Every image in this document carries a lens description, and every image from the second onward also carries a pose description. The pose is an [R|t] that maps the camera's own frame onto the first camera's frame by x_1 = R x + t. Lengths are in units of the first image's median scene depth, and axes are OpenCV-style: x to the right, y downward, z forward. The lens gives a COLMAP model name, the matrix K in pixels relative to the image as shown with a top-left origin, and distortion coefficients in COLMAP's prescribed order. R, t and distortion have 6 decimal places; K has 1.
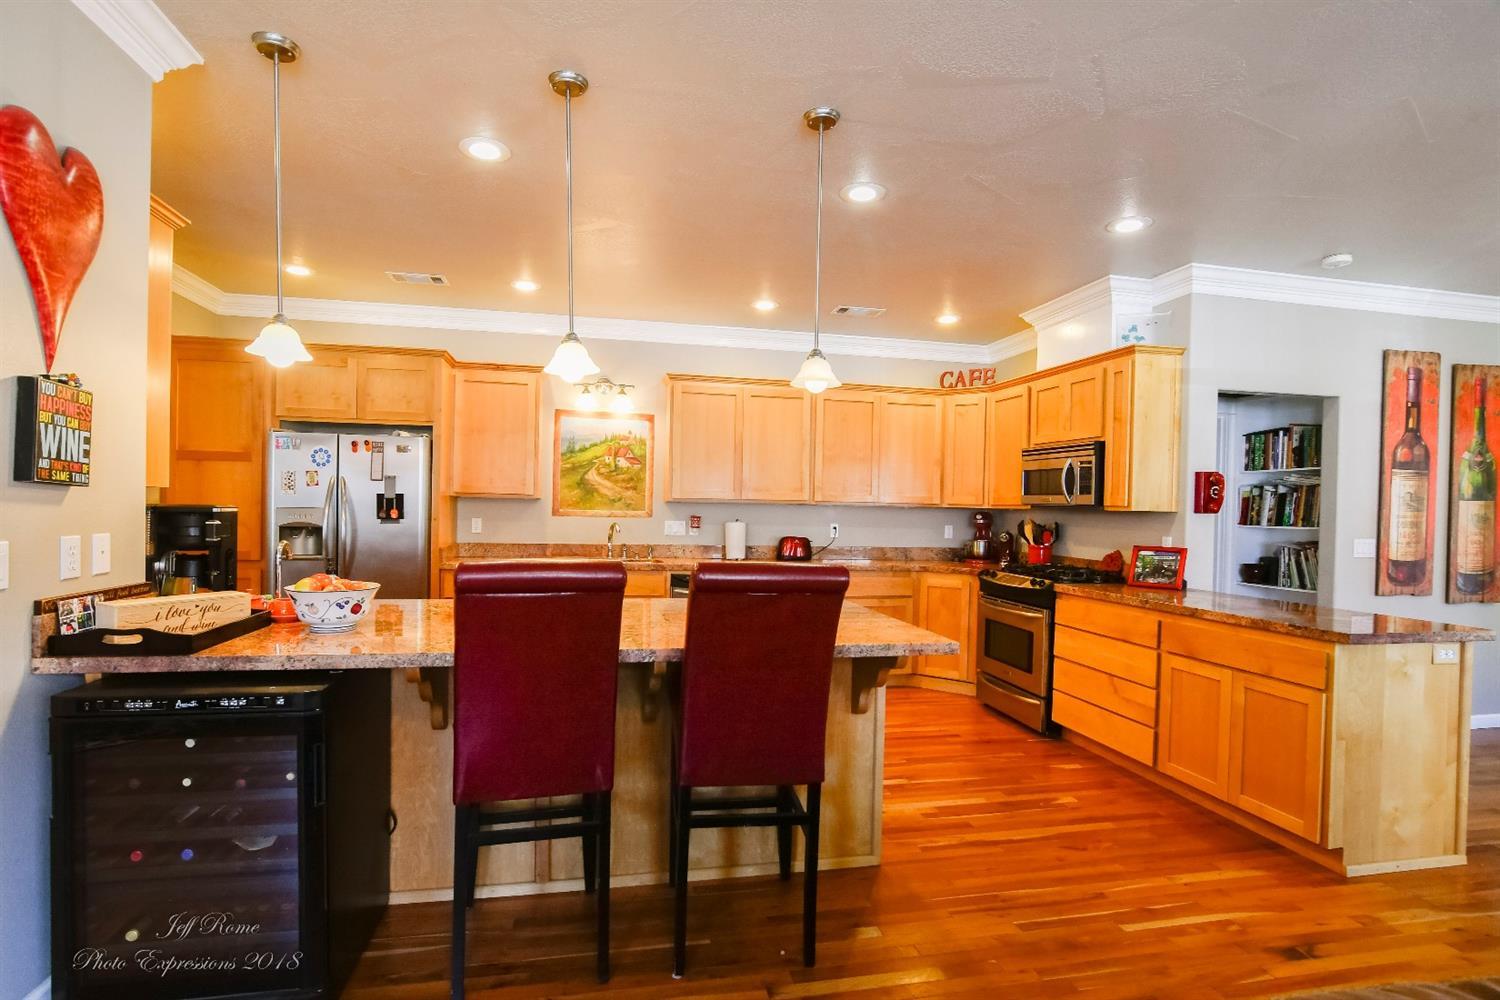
lens RADIAL K [[730.7, 0, 740.6], [0, 730.7, 520.1], [0, 0, 1]] dist [-0.028666, 0.007579]
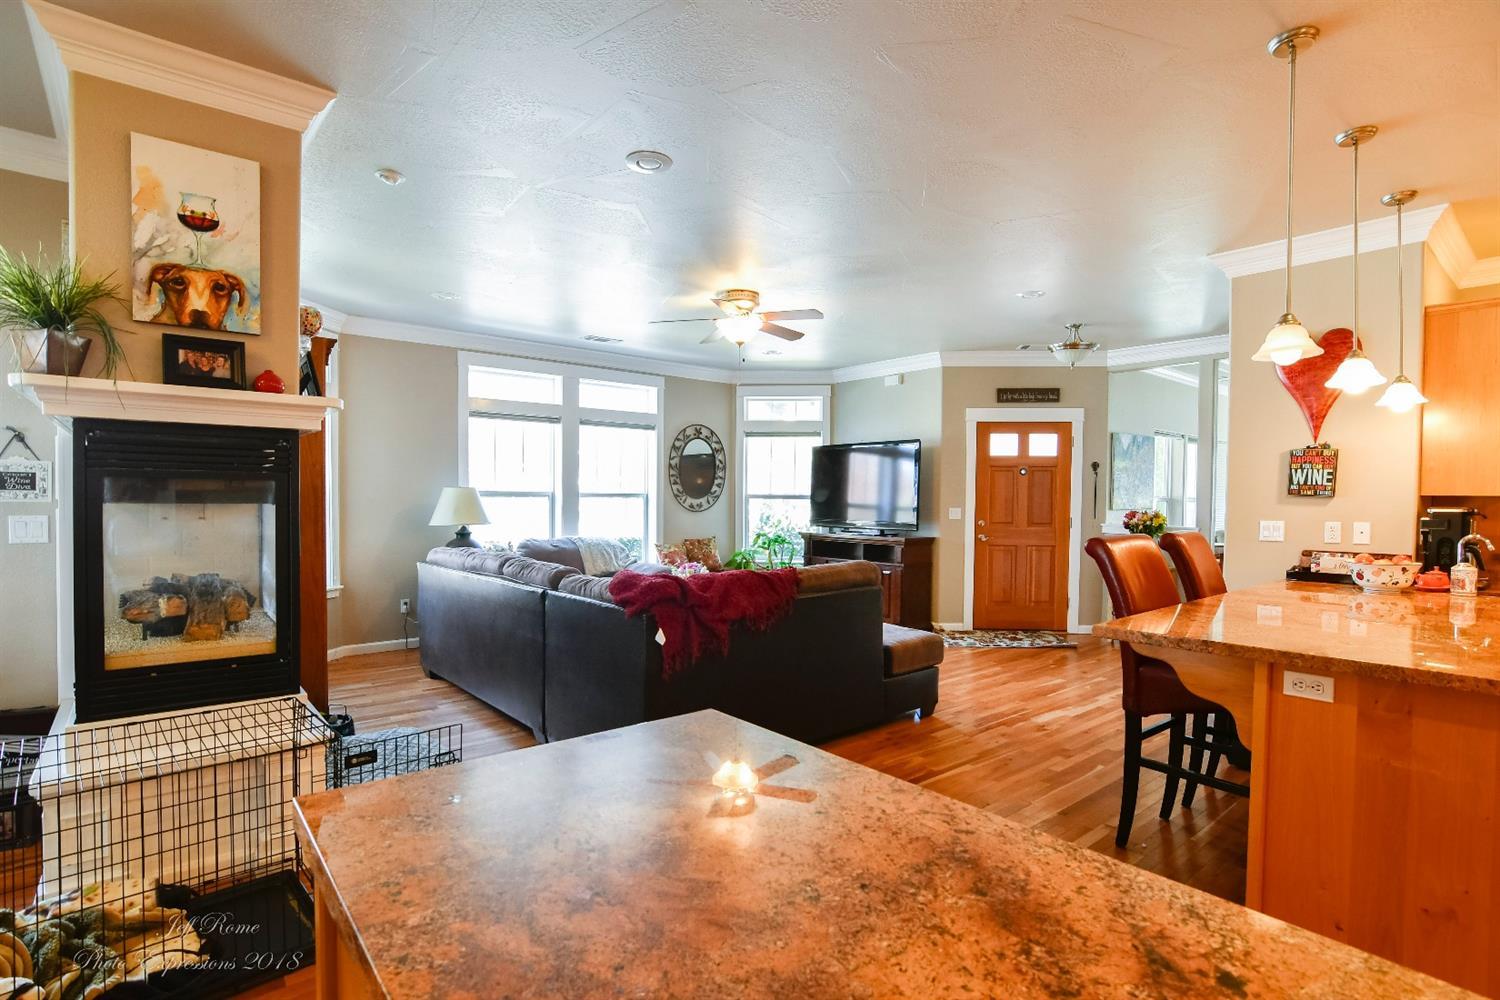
lens RADIAL K [[730.7, 0, 745.9], [0, 730.7, 517.9], [0, 0, 1]] dist [-0.028666, 0.007579]
pose [[-0.879438, -0.012844, -0.475841, 0.549674], [-0.032025, 0.998967, 0.032224, -0.000405], [0.474935, 0.043578, -0.878941, 0.747214]]
